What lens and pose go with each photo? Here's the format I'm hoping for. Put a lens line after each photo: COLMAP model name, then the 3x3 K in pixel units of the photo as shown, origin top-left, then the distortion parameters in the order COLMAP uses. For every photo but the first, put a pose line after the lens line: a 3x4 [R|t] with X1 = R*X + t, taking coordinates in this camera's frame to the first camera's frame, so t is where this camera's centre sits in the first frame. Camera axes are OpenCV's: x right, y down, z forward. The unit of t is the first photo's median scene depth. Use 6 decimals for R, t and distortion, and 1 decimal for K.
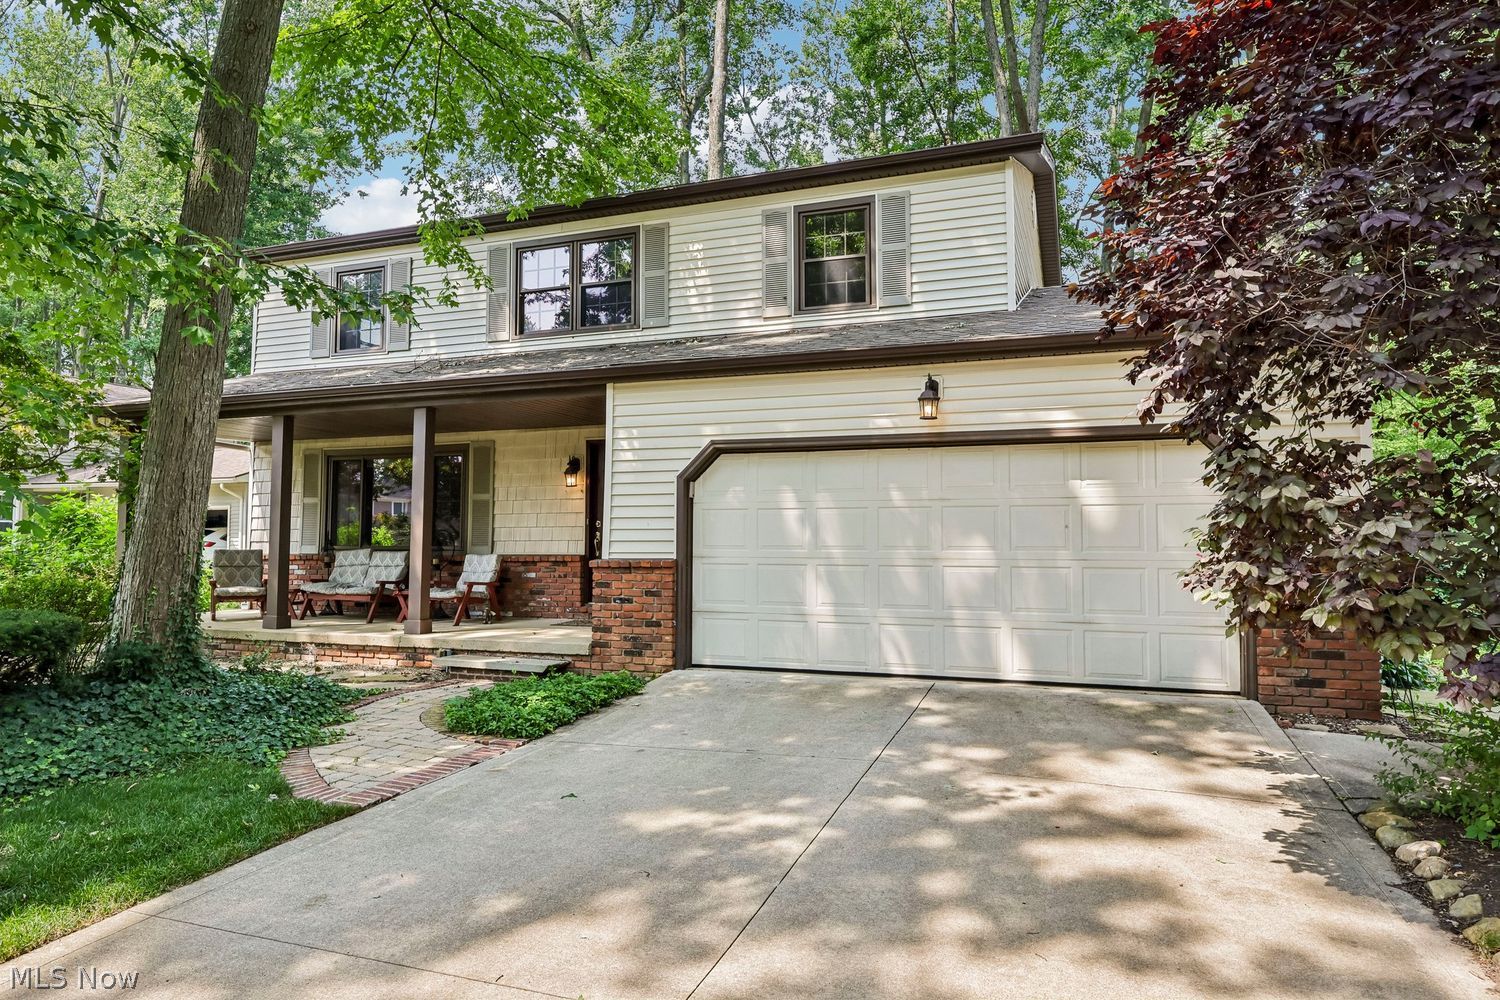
lens RADIAL K [[951.8, 0, 753.3], [0, 951.8, 492.3], [0, 0, 1]] dist [0.006308, 0.000296]
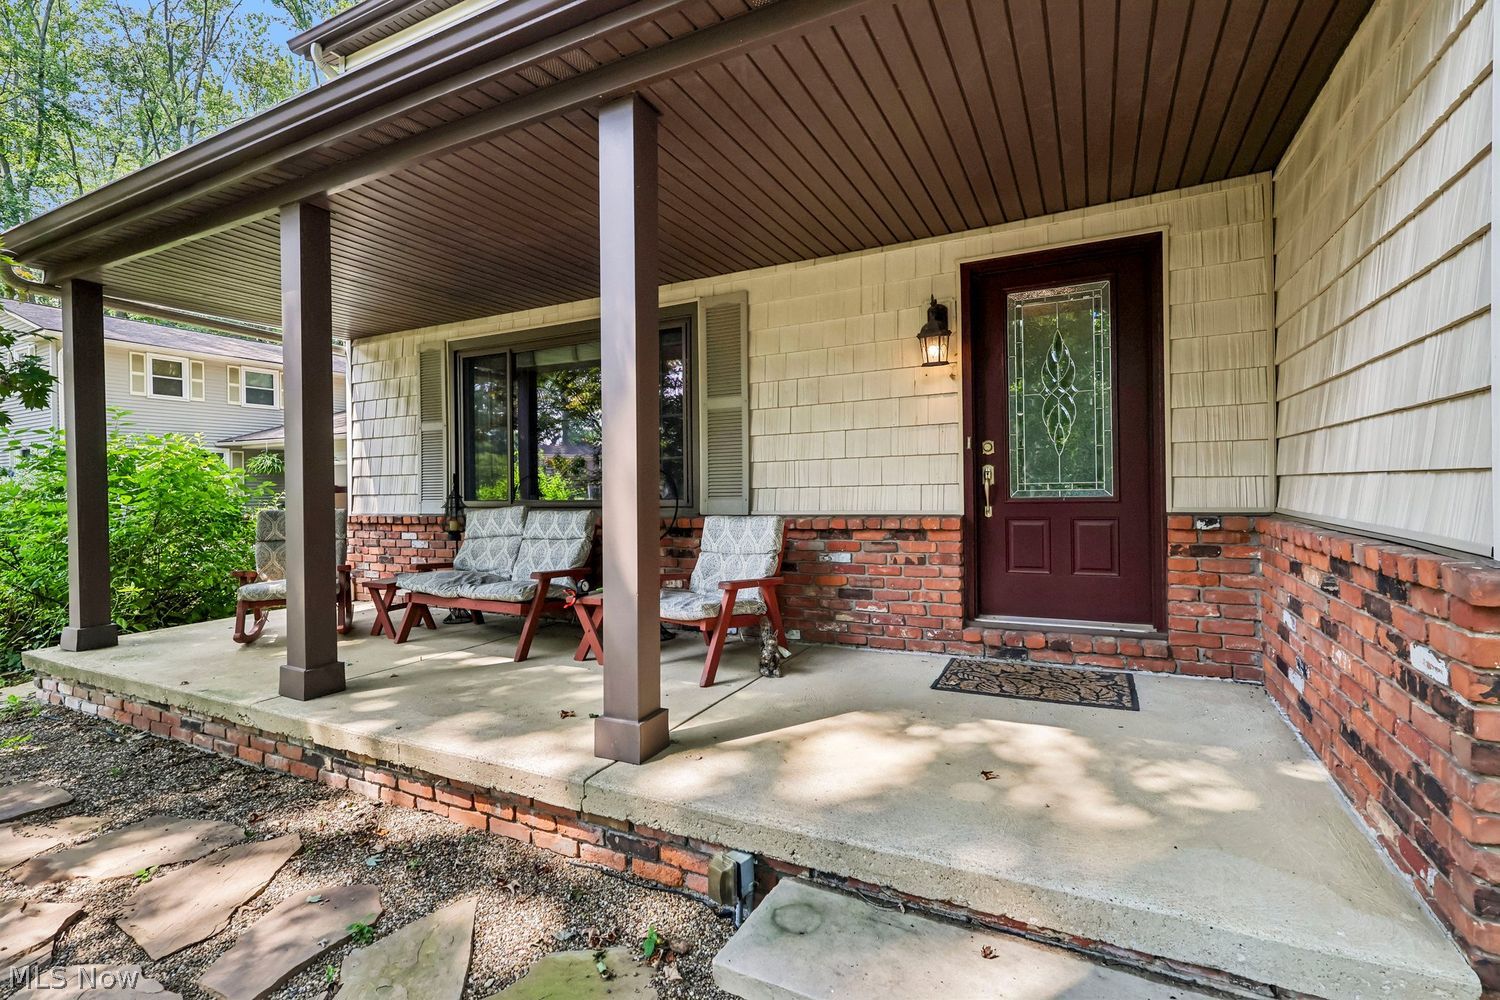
lens RADIAL K [[684.1, 0, 739.0], [0, 684.1, 496.3], [0, 0, 1]] dist [0.004315, -0.000789]
pose [[0.992234, -0.014163, -0.123579, -0.241768], [0.021561, 0.998041, 0.058734, 0.034708], [0.122505, -0.060942, 0.990595, 0.654947]]
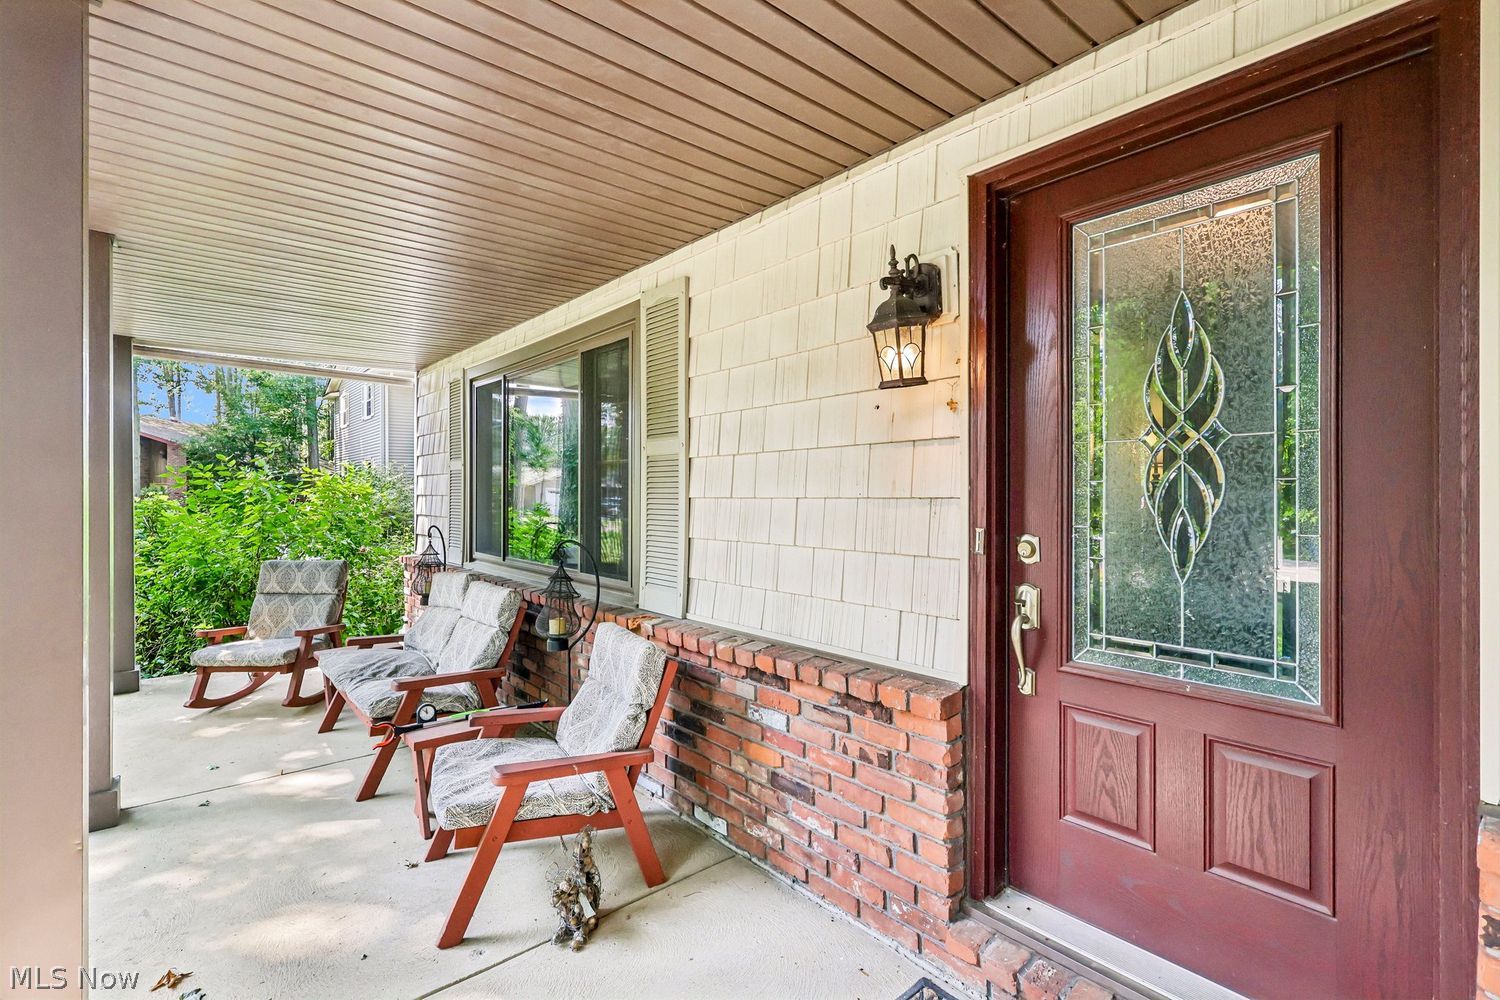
lens RADIAL K [[684.1, 0, 748.4], [0, 684.1, 494.7], [0, 0, 1]] dist [0.004315, -0.000789]
pose [[0.866882, 0.002661, -0.498507, -0.140053], [0.025765, 0.998410, 0.050134, 0.010834], [0.497847, -0.056304, 0.865435, 0.828610]]
